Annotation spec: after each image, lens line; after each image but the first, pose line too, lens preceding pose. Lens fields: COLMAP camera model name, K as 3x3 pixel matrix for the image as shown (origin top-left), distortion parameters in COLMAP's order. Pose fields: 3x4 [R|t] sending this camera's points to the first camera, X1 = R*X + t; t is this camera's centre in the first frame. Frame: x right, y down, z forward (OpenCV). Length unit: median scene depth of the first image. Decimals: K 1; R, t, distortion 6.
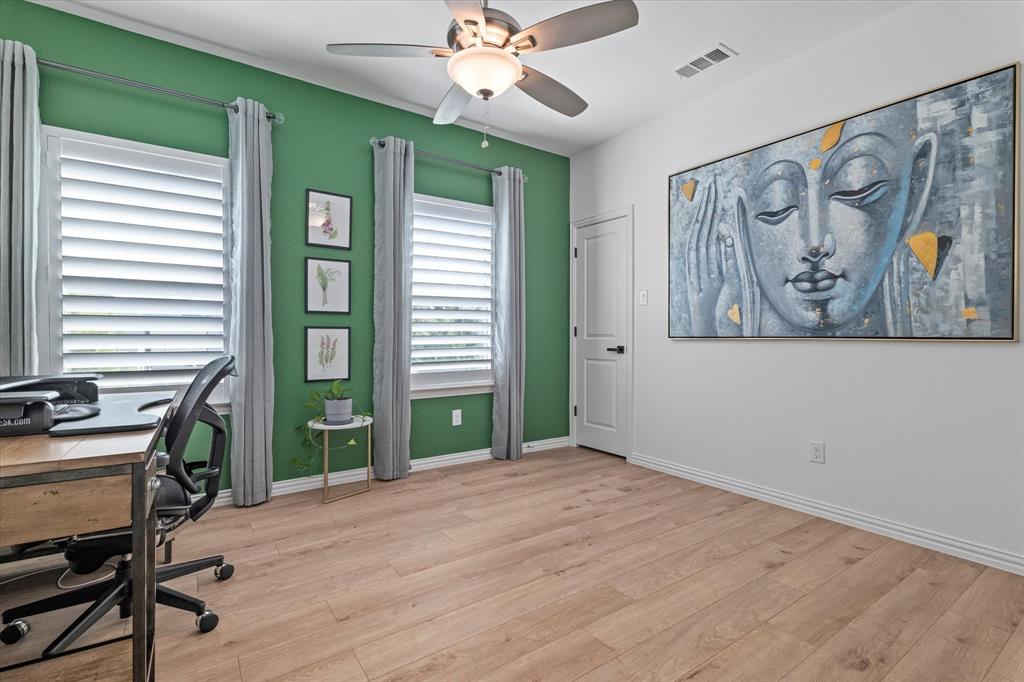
lens RADIAL K [[476.5, 0, 516.9], [0, 476.5, 335.6], [0, 0, 1]] dist [-0.000024, -0.000068]
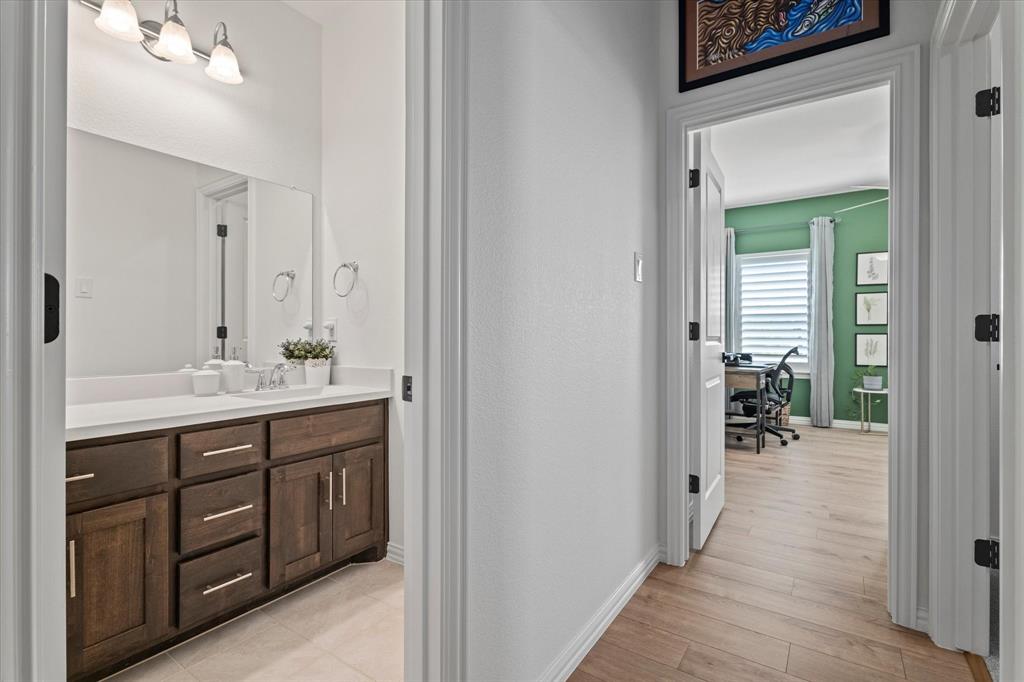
lens RADIAL K [[476.5, 0, 516.5], [0, 476.5, 341.5], [0, 0, 1]] dist [-0.000024, -0.000068]
pose [[0.357758, -0.000966, -0.933814, 0.793769], [-0.004482, 0.999986, -0.002752, 0.021342], [0.933804, 0.005170, 0.357748, -0.829297]]
